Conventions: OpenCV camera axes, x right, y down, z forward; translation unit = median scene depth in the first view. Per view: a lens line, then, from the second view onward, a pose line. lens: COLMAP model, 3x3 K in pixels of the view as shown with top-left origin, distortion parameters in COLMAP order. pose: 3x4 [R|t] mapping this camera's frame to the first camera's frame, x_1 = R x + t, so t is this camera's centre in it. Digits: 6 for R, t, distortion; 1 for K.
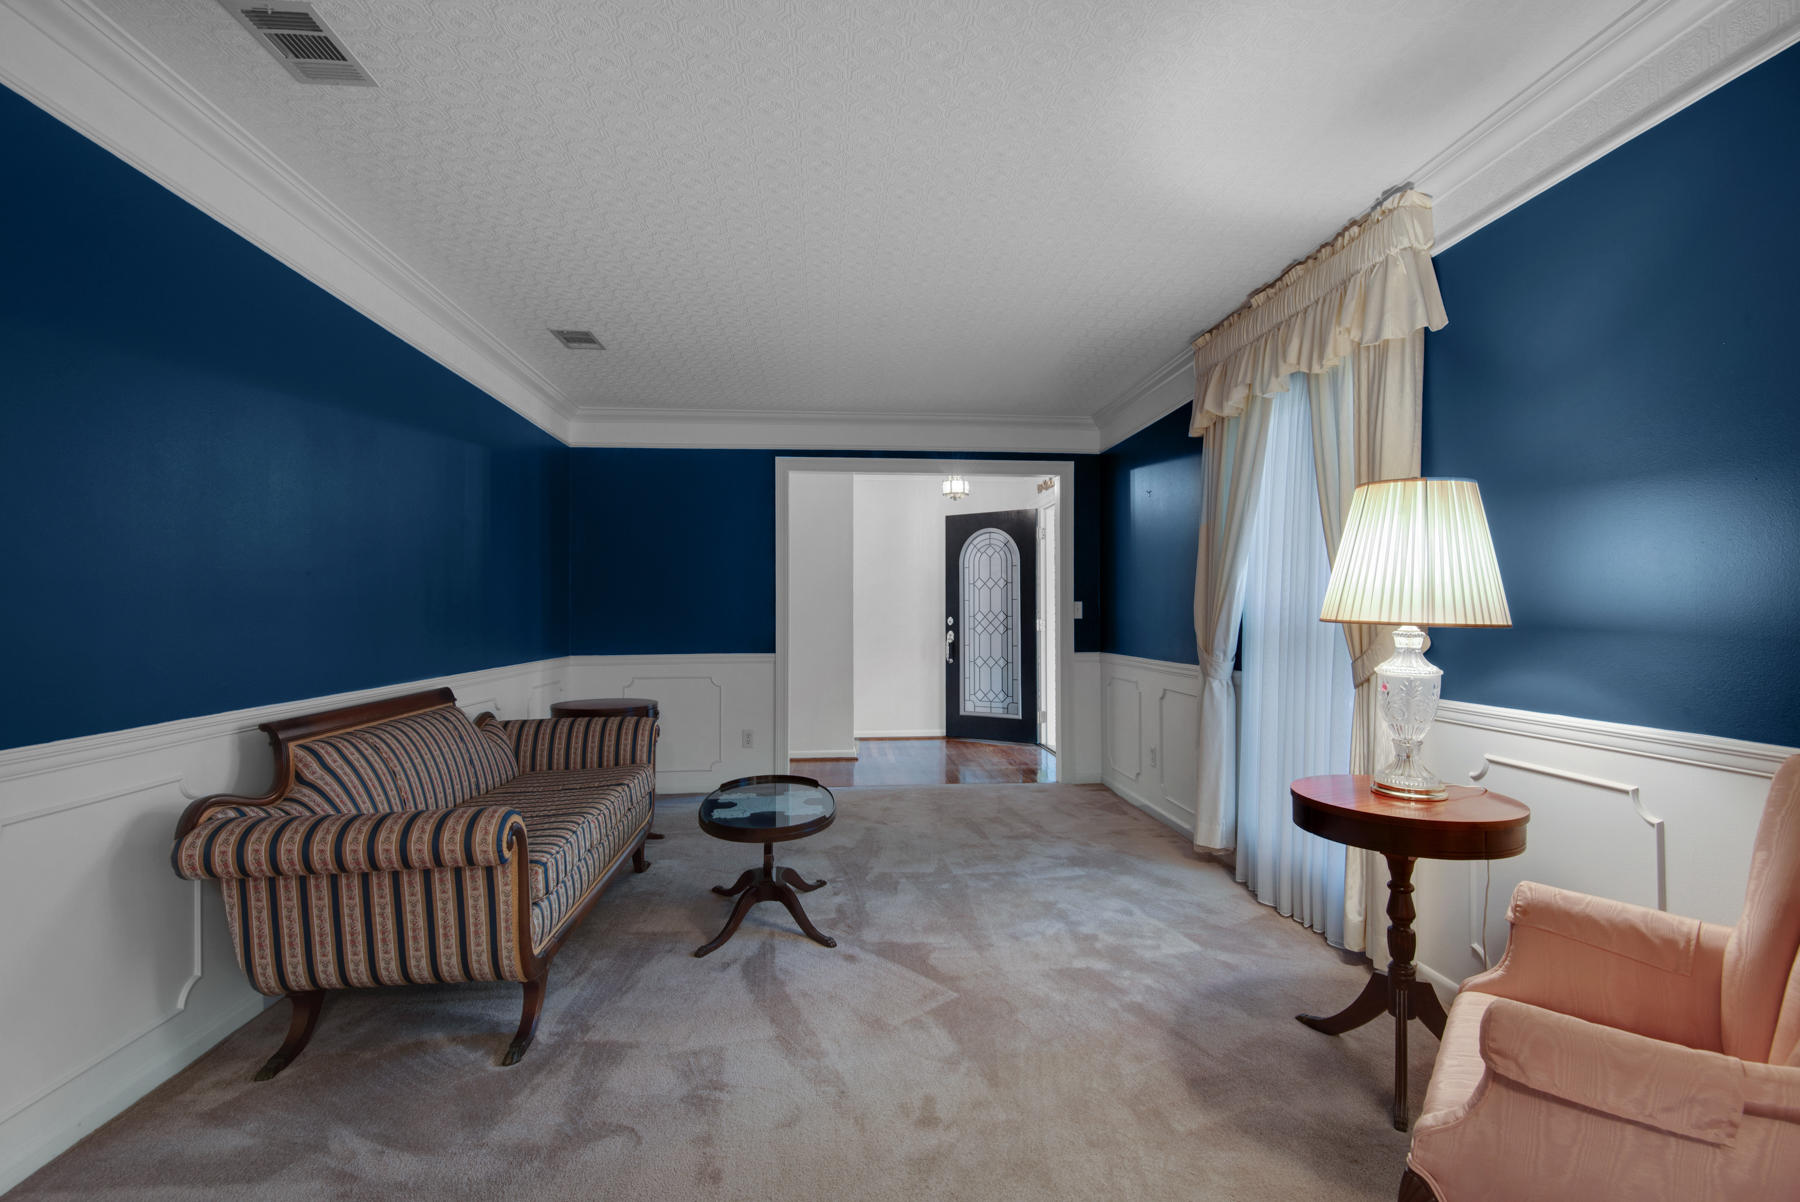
lens RADIAL K [[836.1, 0, 906.3], [0, 836.1, 596.3], [0, 0, 1]] dist [0.044491, -0.027519]
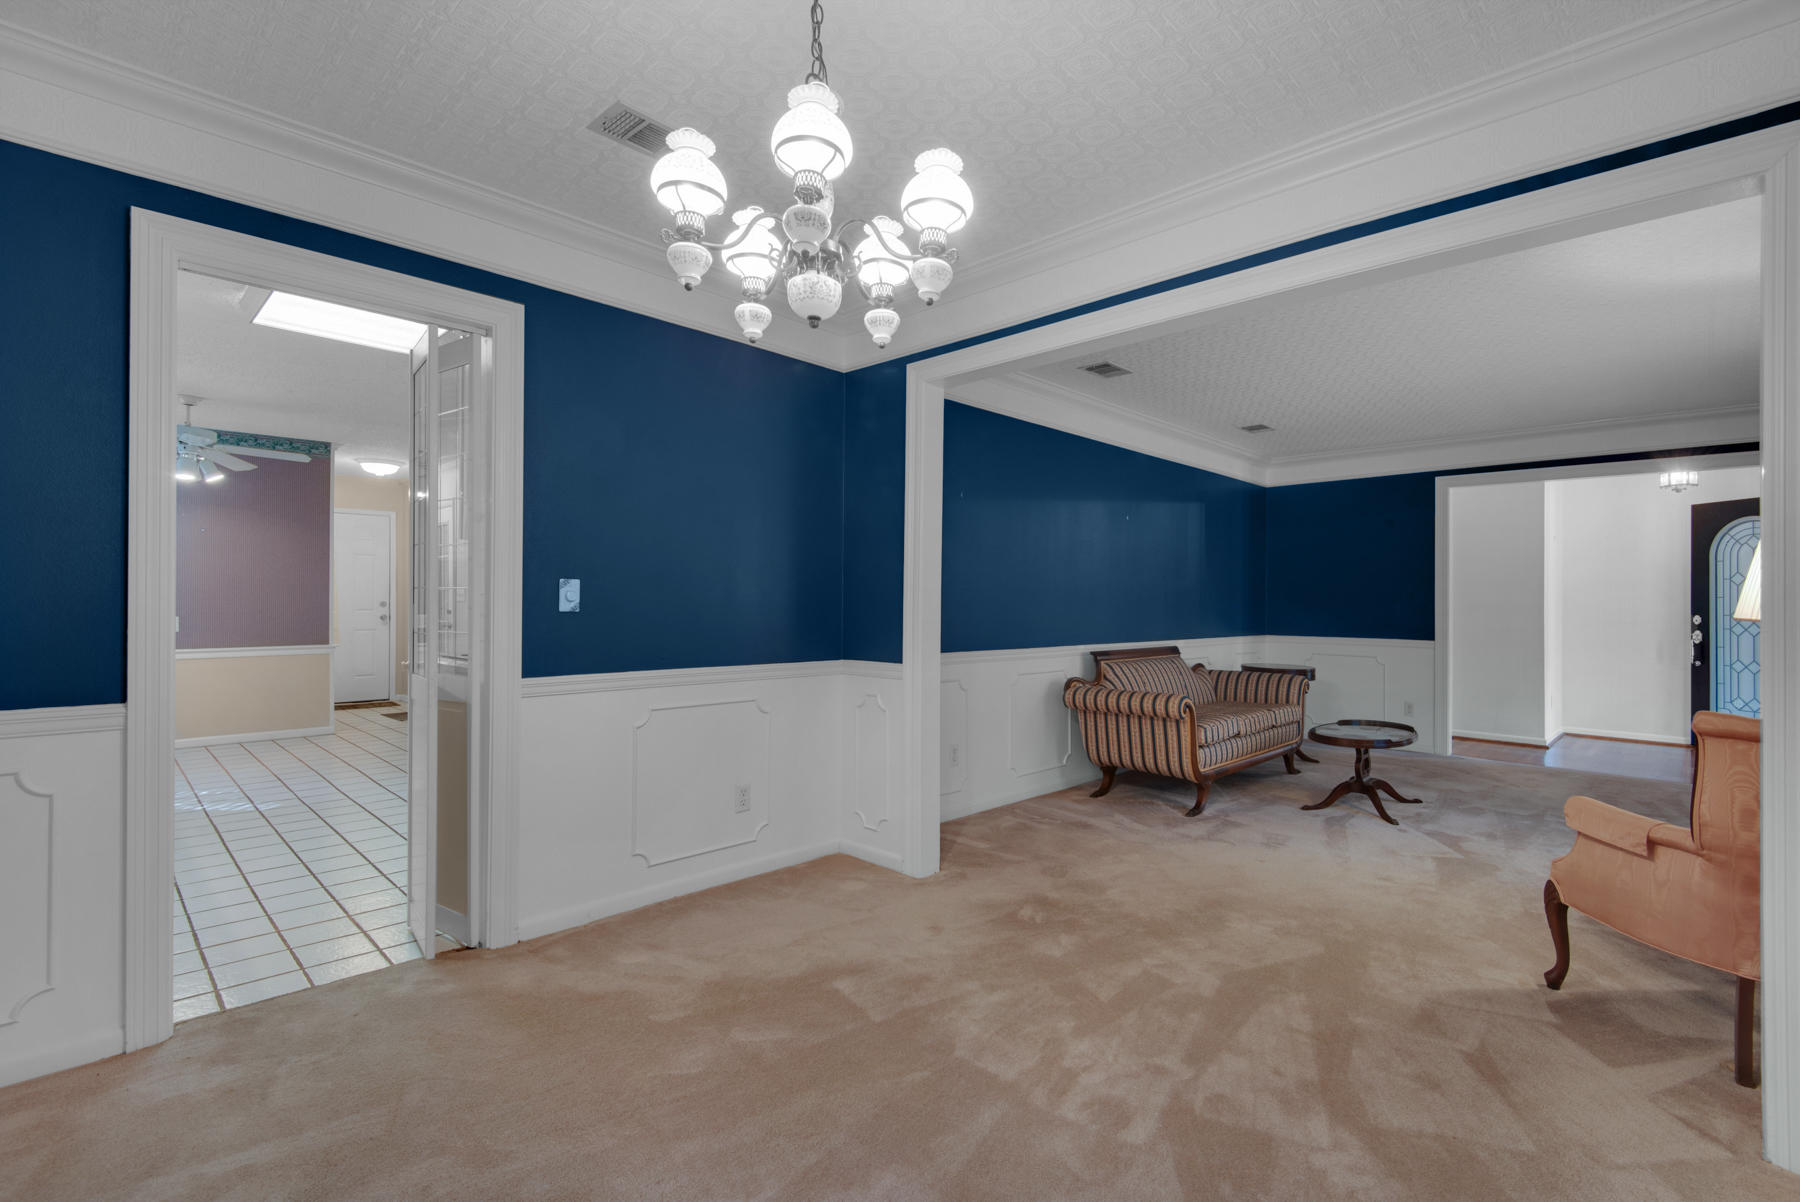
lens RADIAL K [[836.1, 0, 906.3], [0, 836.1, 596.3], [0, 0, 1]] dist [0.044491, -0.027519]
pose [[0.649191, 0.004853, -0.760610, 0.625470], [0.001229, 0.999972, 0.007430, -0.013039], [0.760625, -0.005758, 0.649166, -0.831407]]
